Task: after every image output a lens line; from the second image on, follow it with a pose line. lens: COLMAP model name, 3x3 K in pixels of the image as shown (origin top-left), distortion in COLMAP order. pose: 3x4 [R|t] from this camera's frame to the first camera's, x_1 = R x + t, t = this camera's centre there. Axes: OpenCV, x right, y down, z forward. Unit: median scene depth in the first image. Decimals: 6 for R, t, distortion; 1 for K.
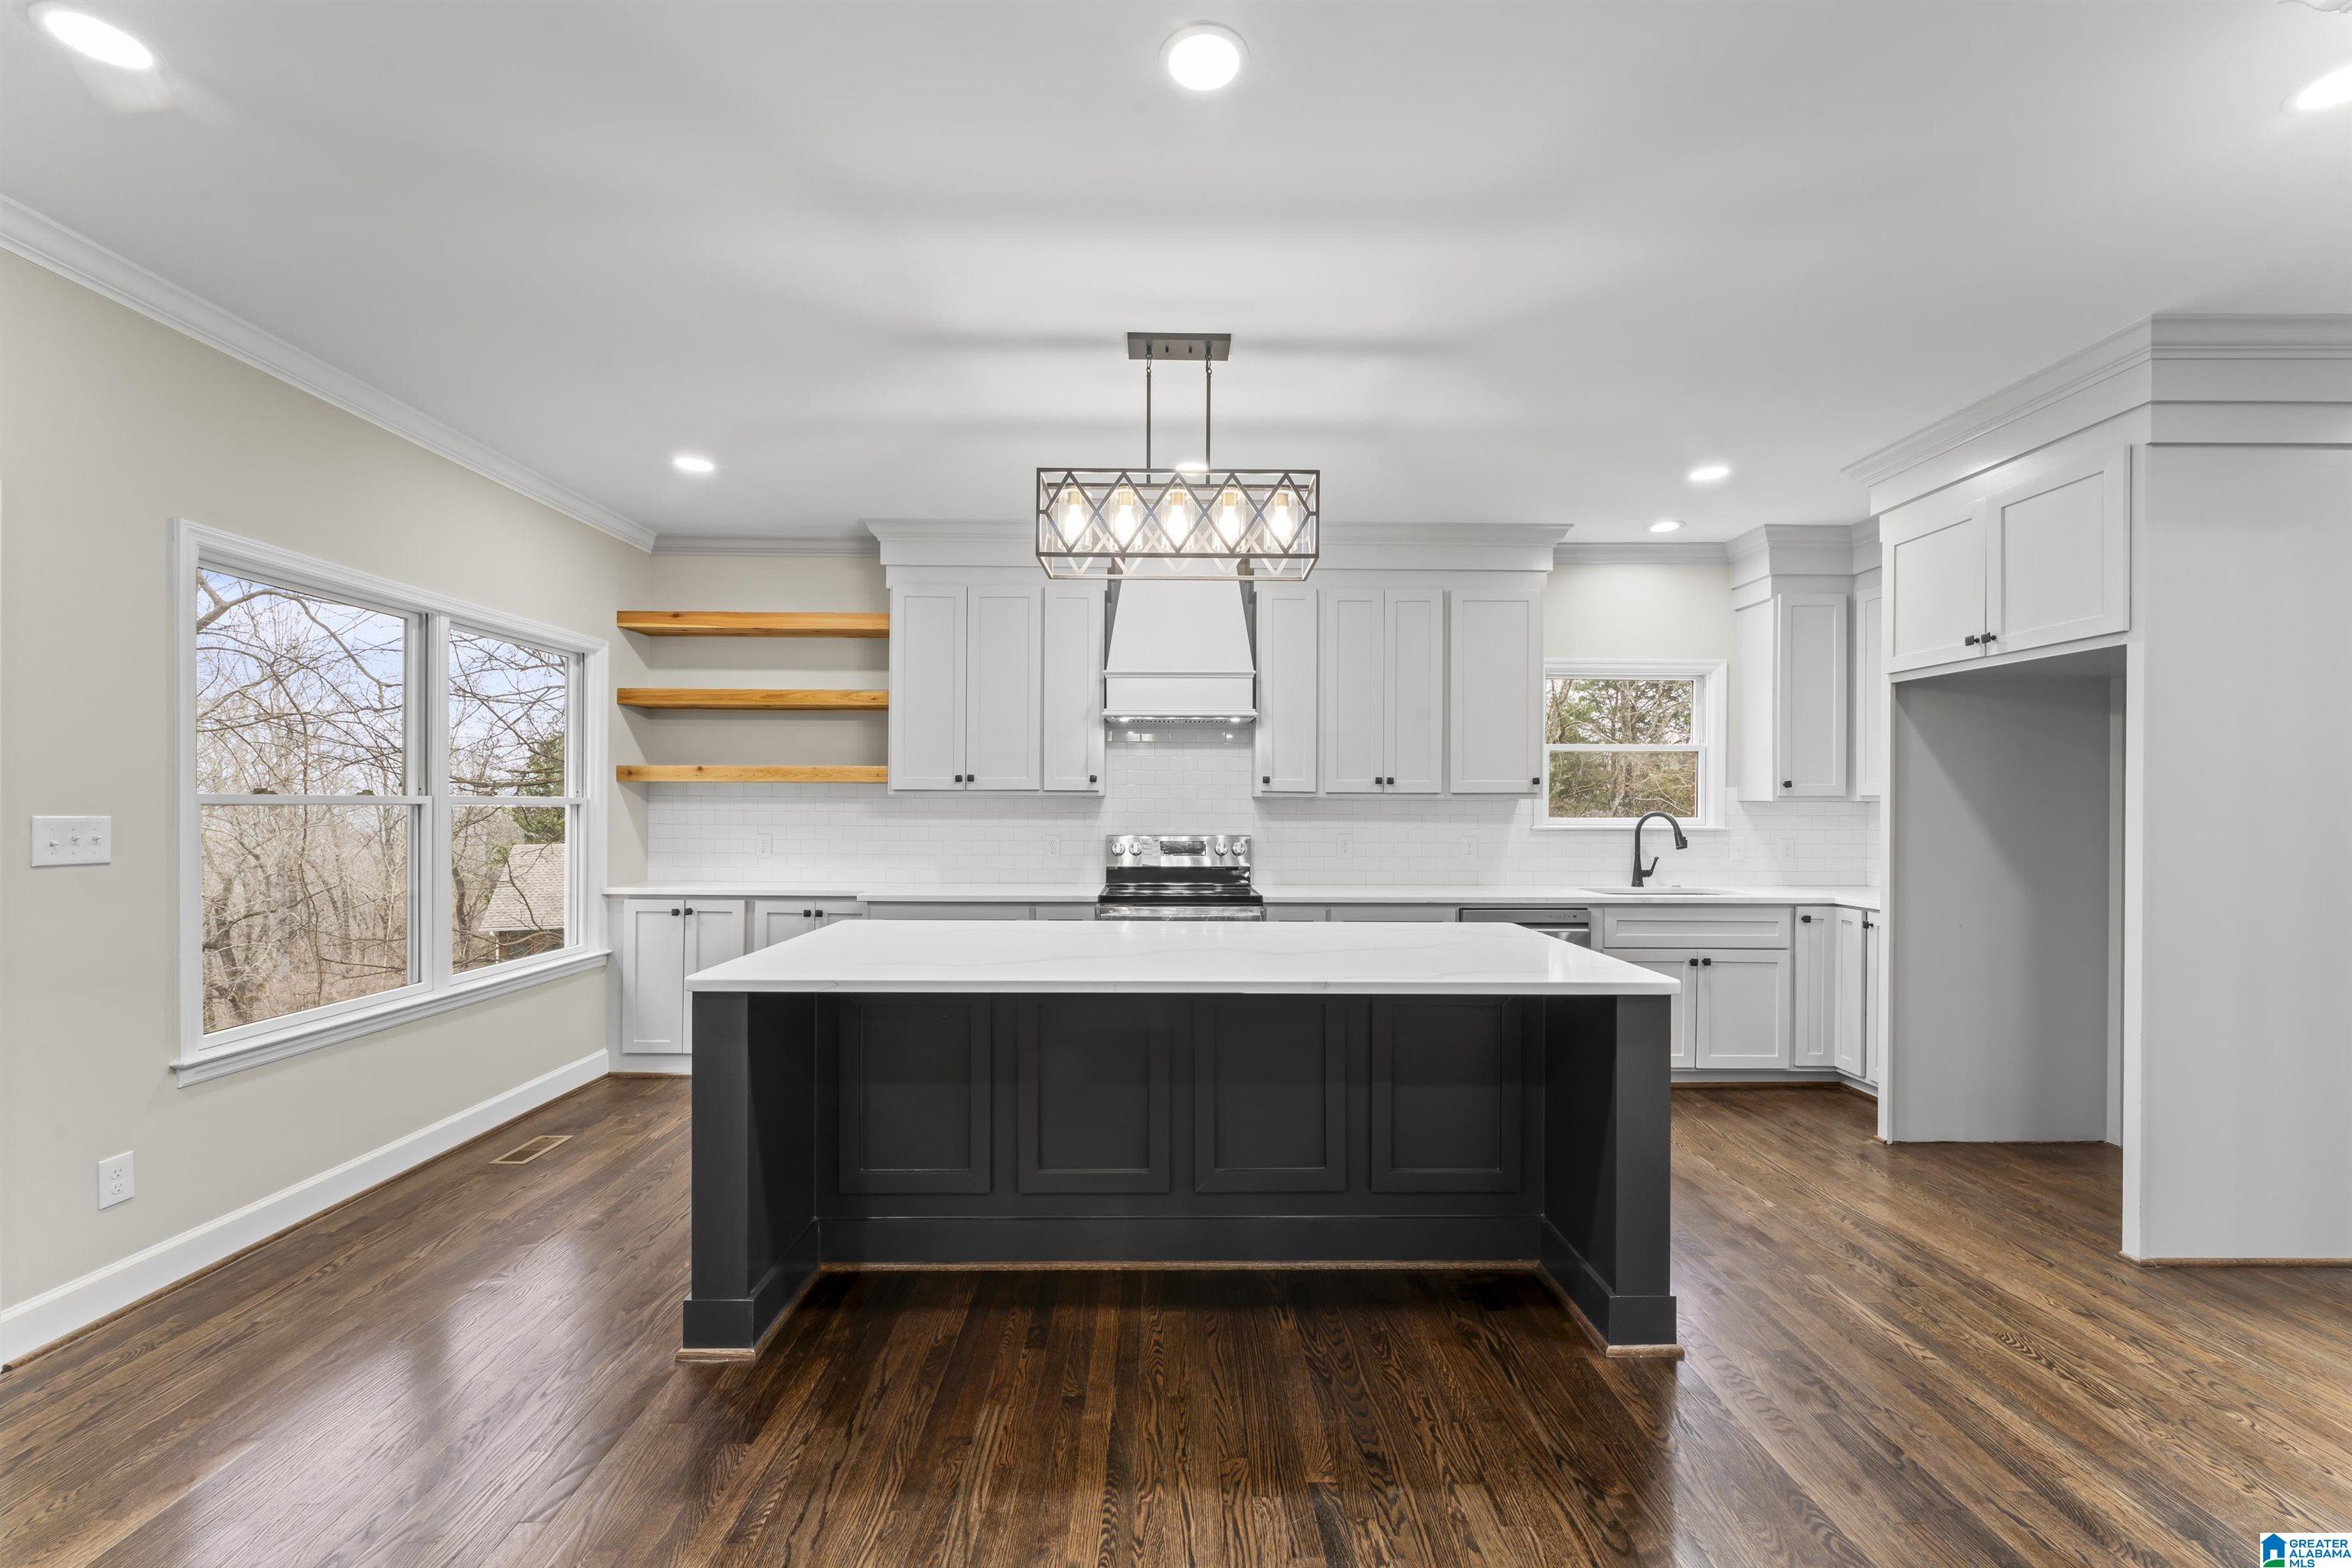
lens RADIAL K [[944.0, 0, 1175.3], [0, 944.0, 800.1], [0, 0, 1]] dist [0.000121, -0.000230]
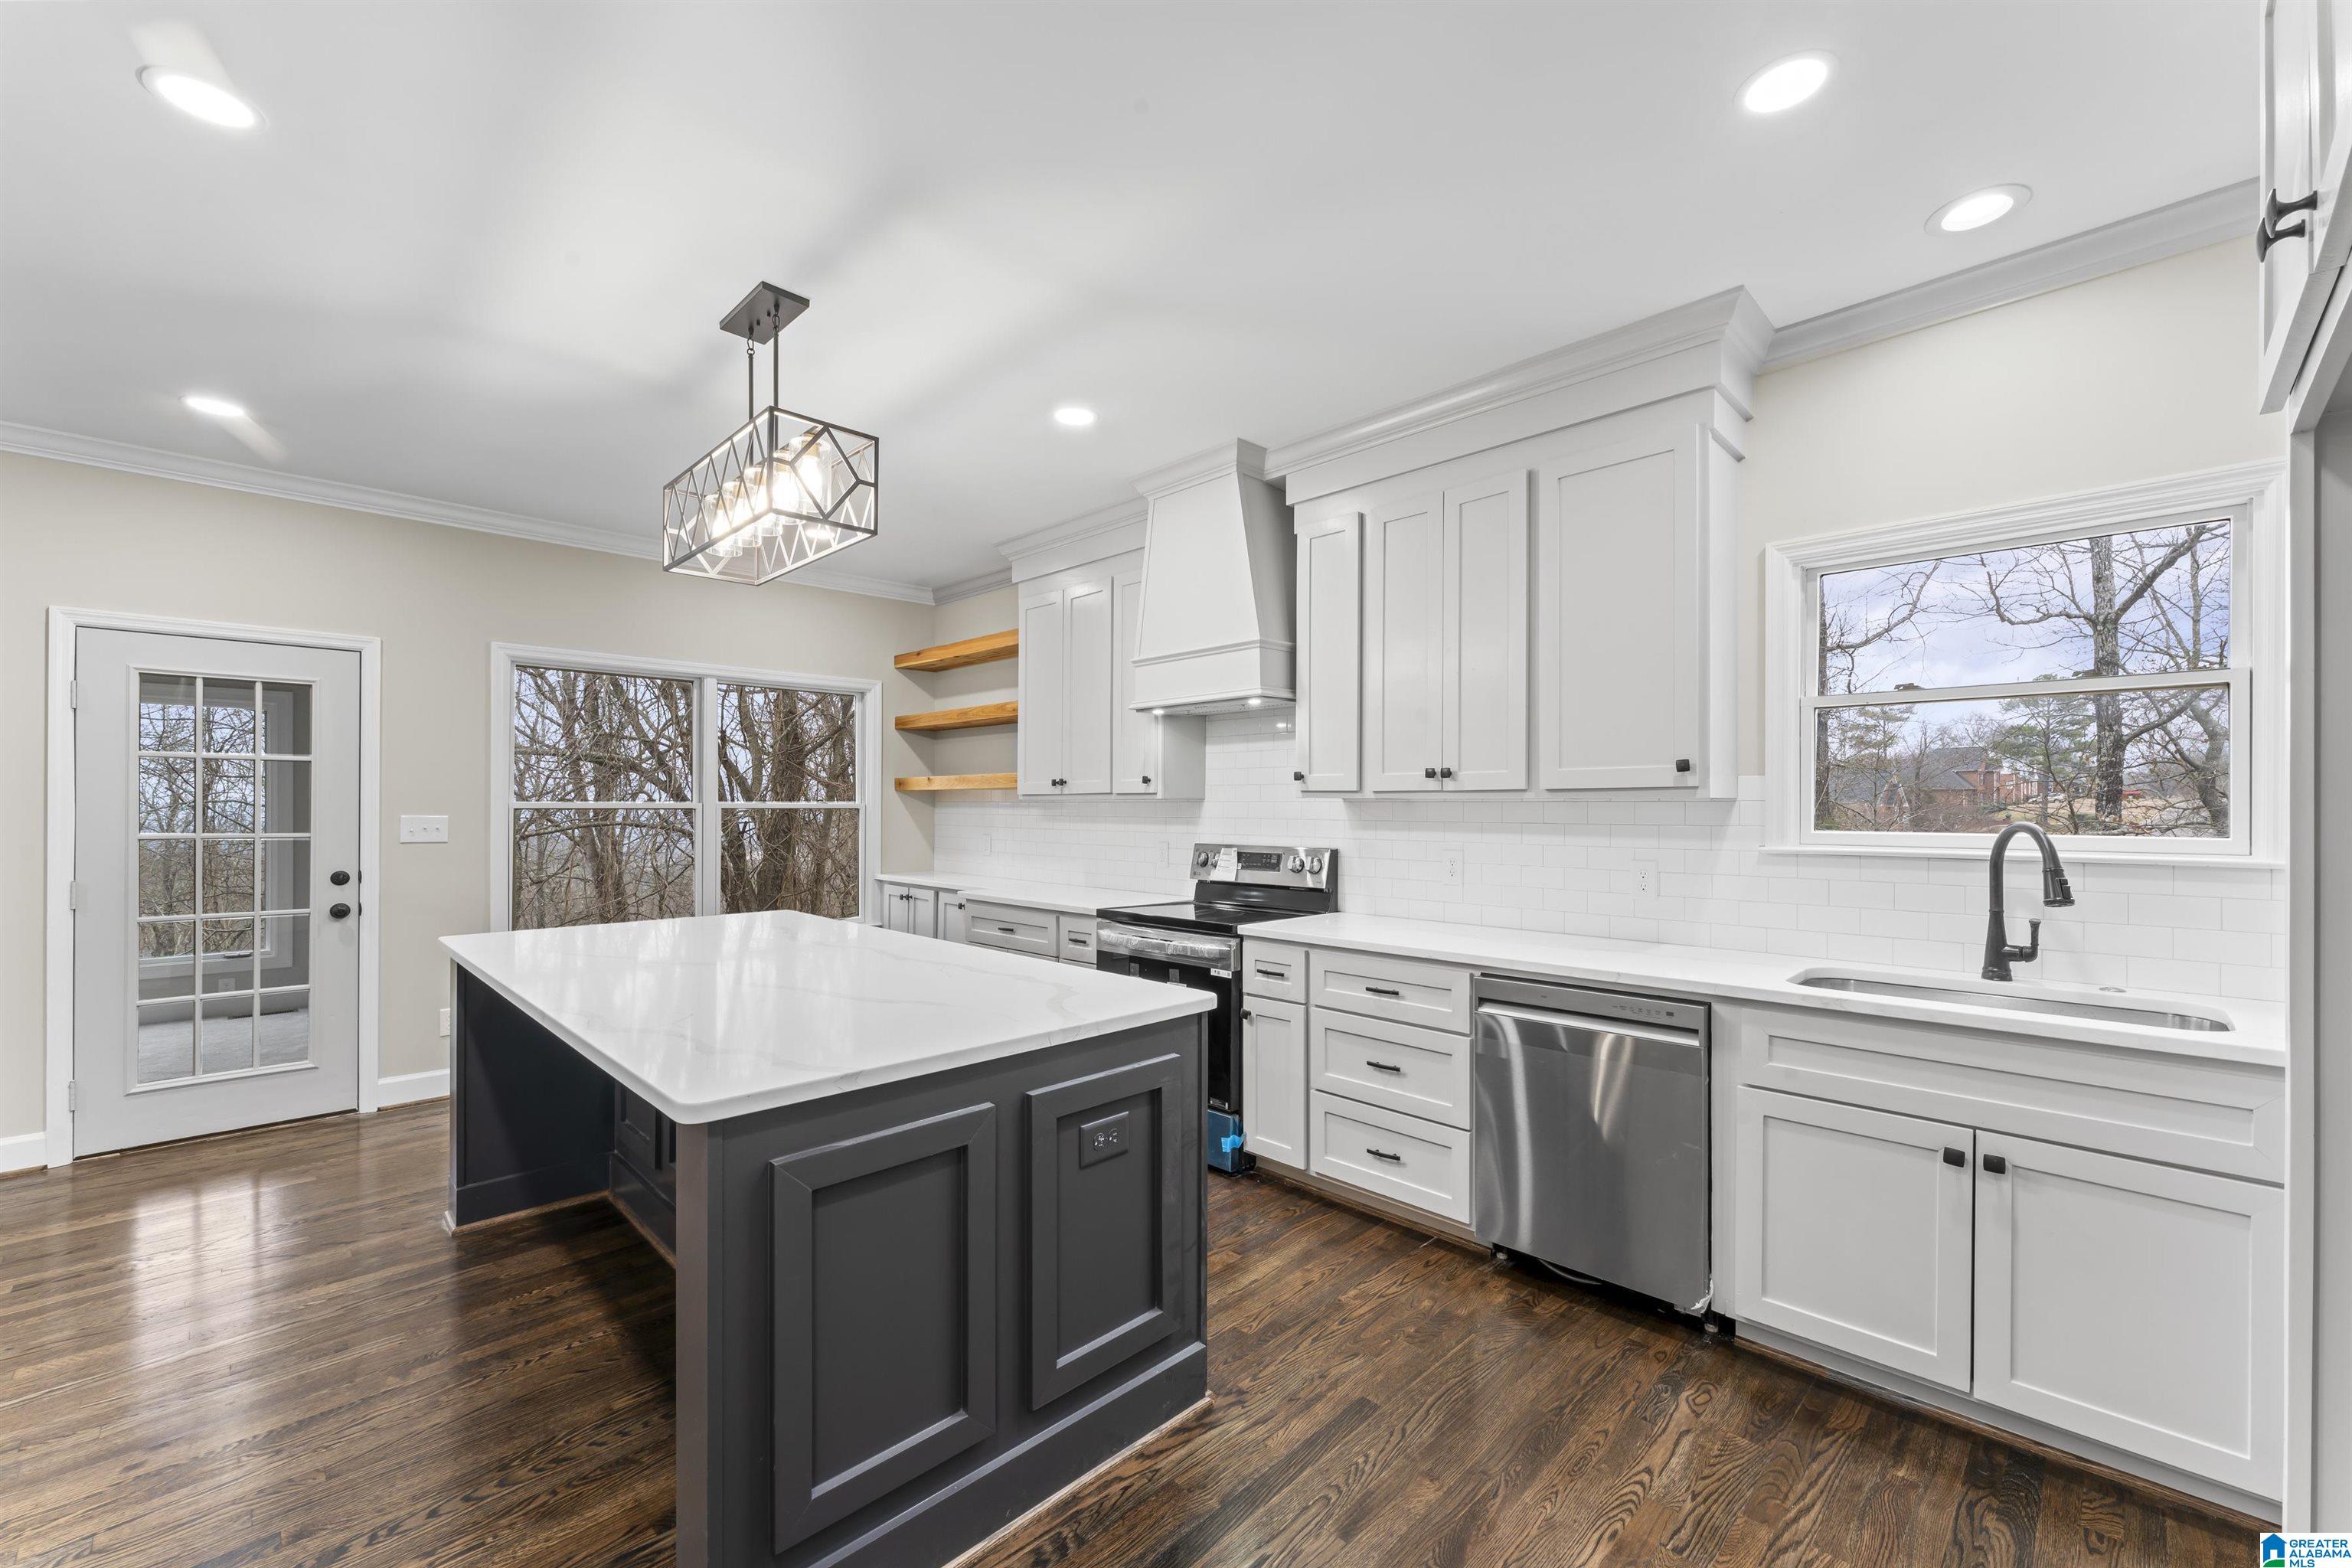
lens RADIAL K [[944.0, 0, 1174.7], [0, 944.0, 792.0], [0, 0, 1]] dist [0.000121, -0.000230]
pose [[0.695072, -0.013843, -0.718807, 0.568968], [0.004710, 0.999881, -0.014701, 0.002448], [0.718925, 0.006833, 0.695054, 0.386820]]
